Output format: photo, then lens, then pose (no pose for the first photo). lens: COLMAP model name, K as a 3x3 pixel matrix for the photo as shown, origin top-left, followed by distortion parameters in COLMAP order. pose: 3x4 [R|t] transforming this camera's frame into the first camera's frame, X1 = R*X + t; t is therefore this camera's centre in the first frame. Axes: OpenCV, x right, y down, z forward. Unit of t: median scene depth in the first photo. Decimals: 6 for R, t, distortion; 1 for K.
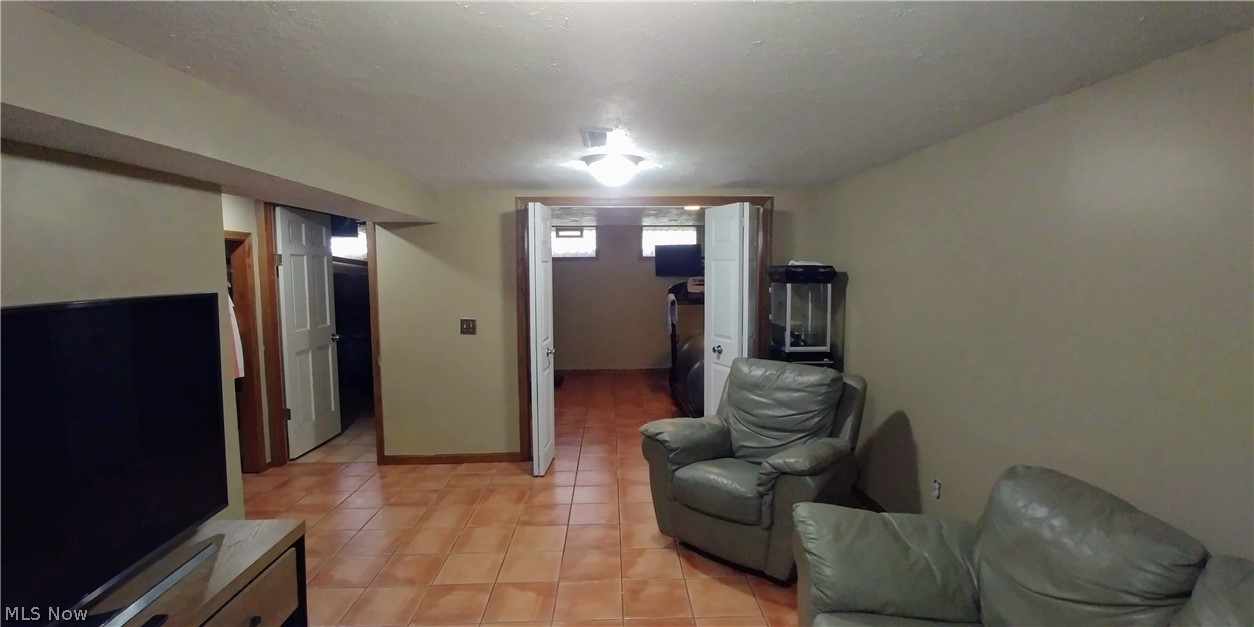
lens RADIAL K [[561.7, 0, 630.3], [0, 561.7, 316.8], [0, 0, 1]] dist [-0.027399, -0.000159]
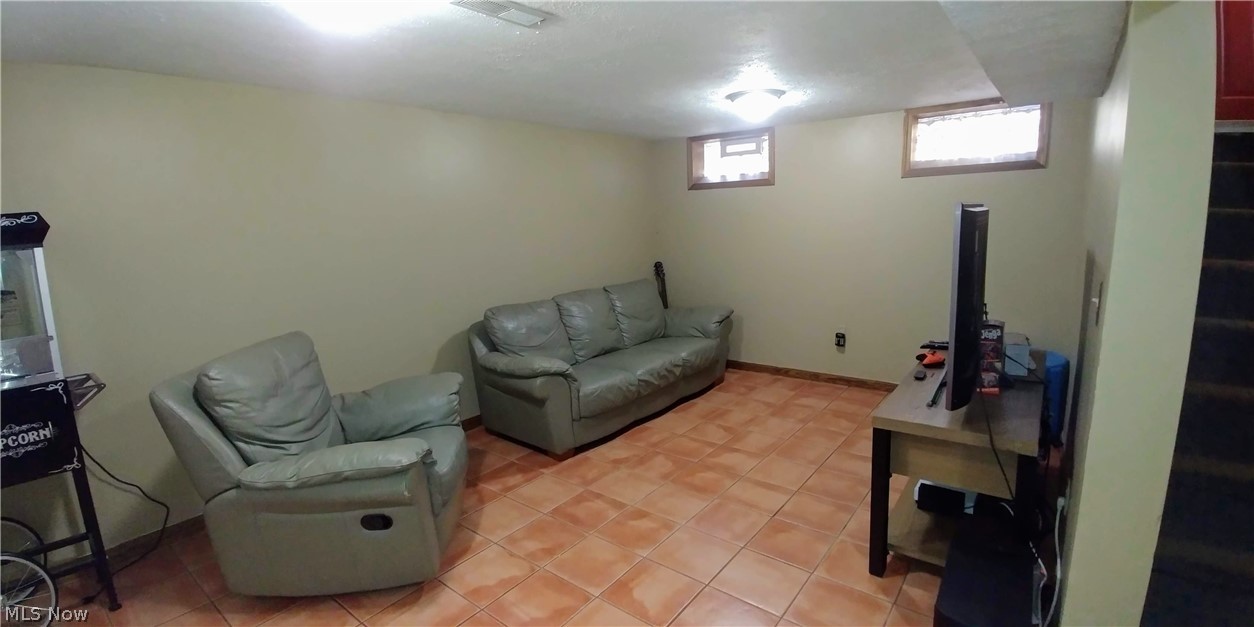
lens RADIAL K [[561.7, 0, 630.3], [0, 561.7, 316.8], [0, 0, 1]] dist [-0.027399, -0.000159]
pose [[-0.770750, -0.083851, 0.631596, -0.638268], [0.091680, 0.966390, 0.240177, -0.096877], [-0.630507, 0.243021, -0.737157, 1.470136]]
